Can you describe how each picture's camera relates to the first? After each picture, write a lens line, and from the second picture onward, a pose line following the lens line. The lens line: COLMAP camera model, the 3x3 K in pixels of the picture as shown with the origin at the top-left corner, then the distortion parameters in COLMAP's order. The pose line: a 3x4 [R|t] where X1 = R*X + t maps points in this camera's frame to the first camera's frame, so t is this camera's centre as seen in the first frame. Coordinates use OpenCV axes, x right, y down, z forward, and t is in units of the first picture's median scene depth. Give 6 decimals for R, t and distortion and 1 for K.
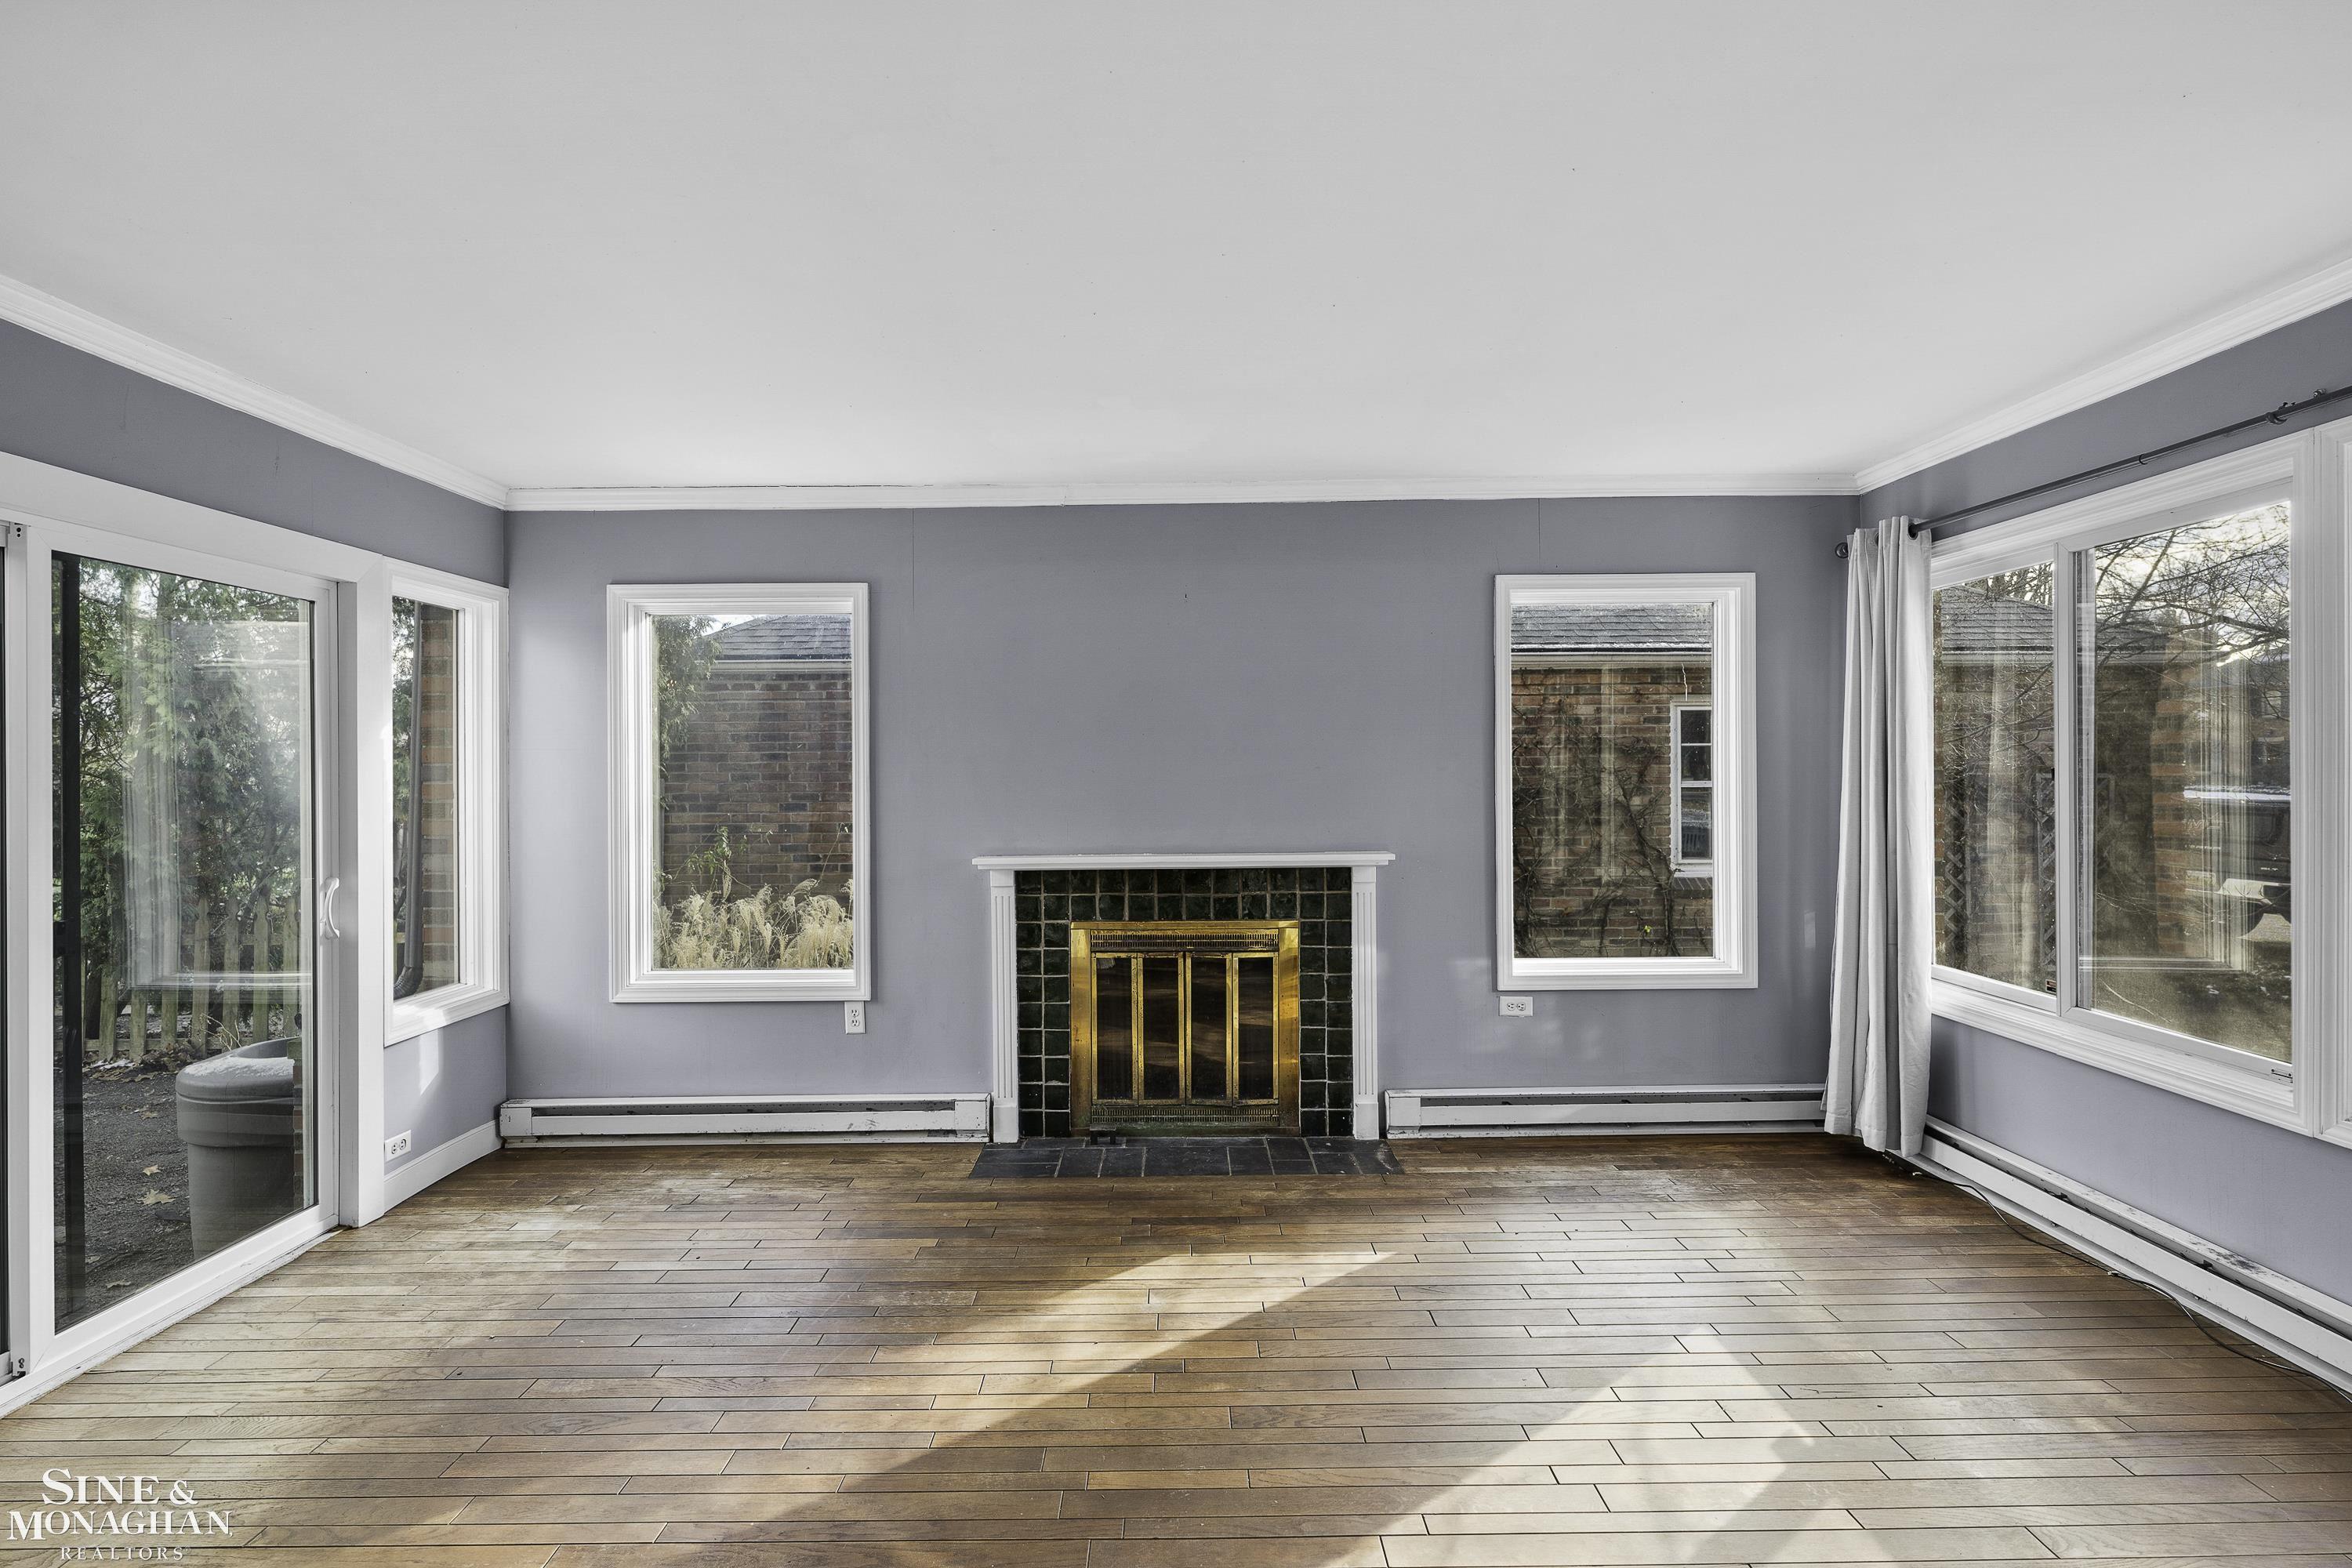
lens RADIAL K [[1101.5, 0, 1169.0], [0, 1101.5, 785.0], [0, 0, 1]] dist [-0.001053, -0.000114]
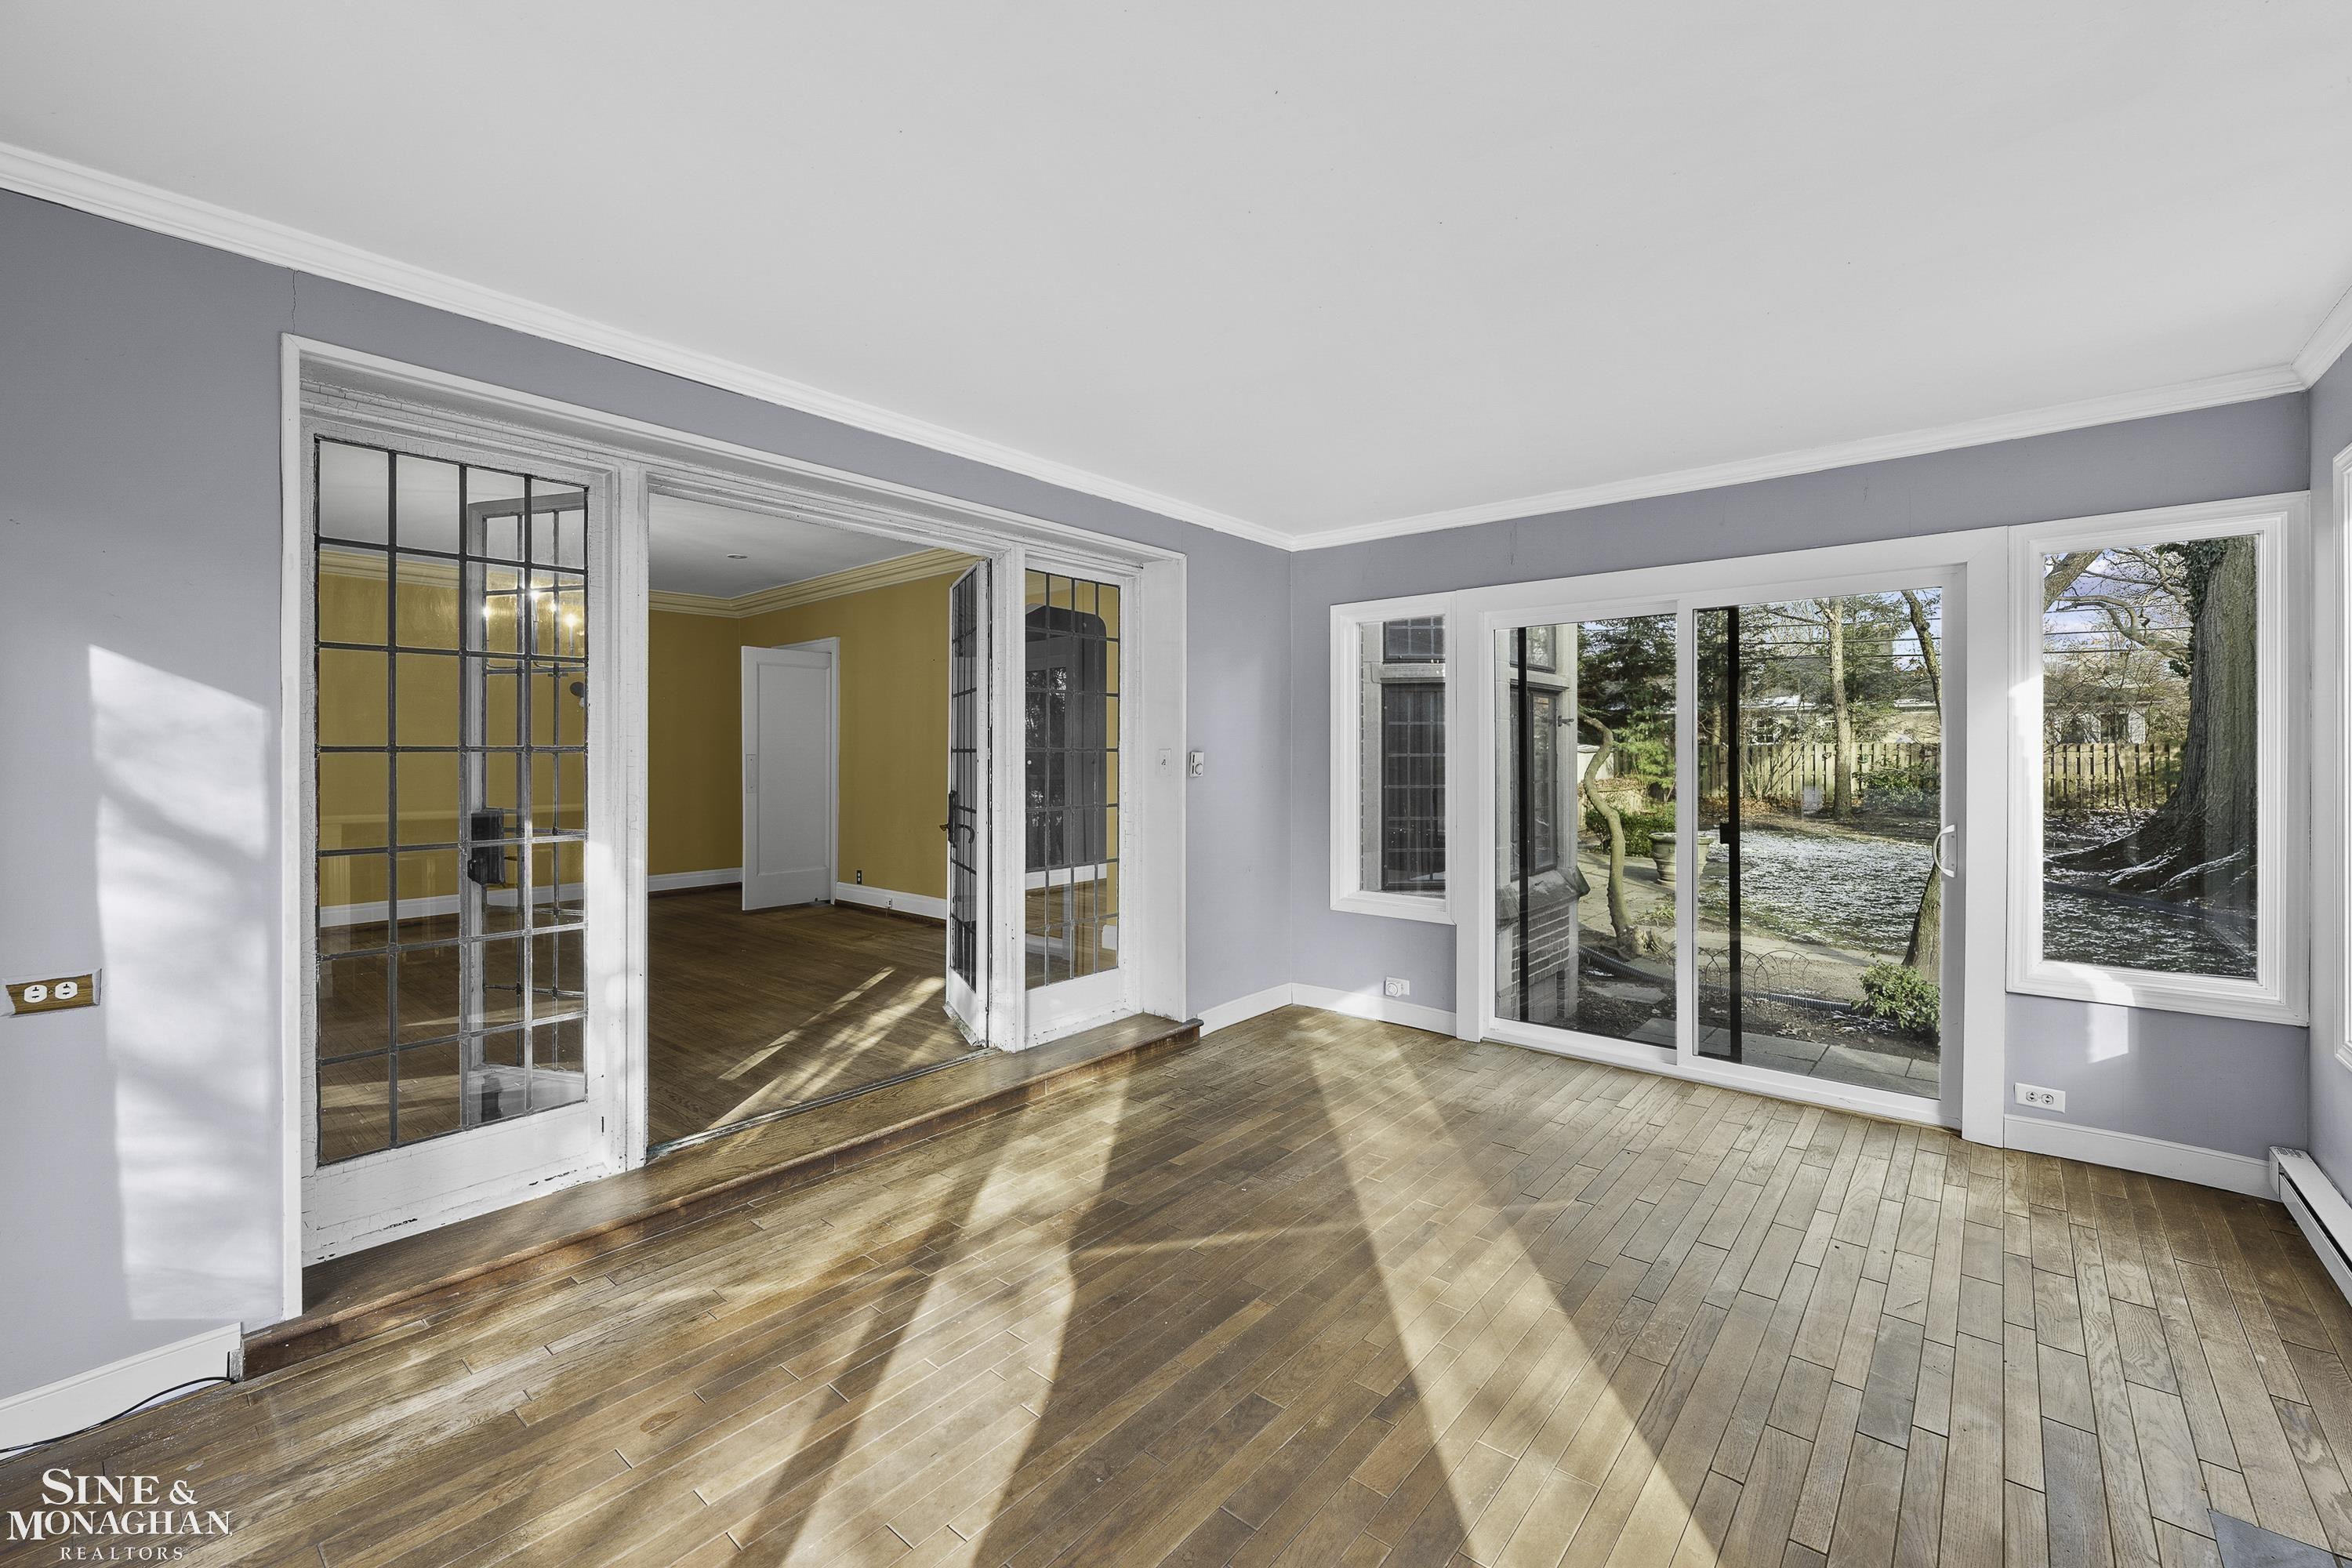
lens RADIAL K [[945.4, 0, 1166.8], [0, 945.4, 764.8], [0, 0, 1]] dist [0.001524, 0.000145]
pose [[-0.655900, 0.018083, -0.754631, 0.496367], [0.007197, 0.999817, 0.017704, -0.002154], [0.754813, 0.006181, -0.655911, 0.980064]]
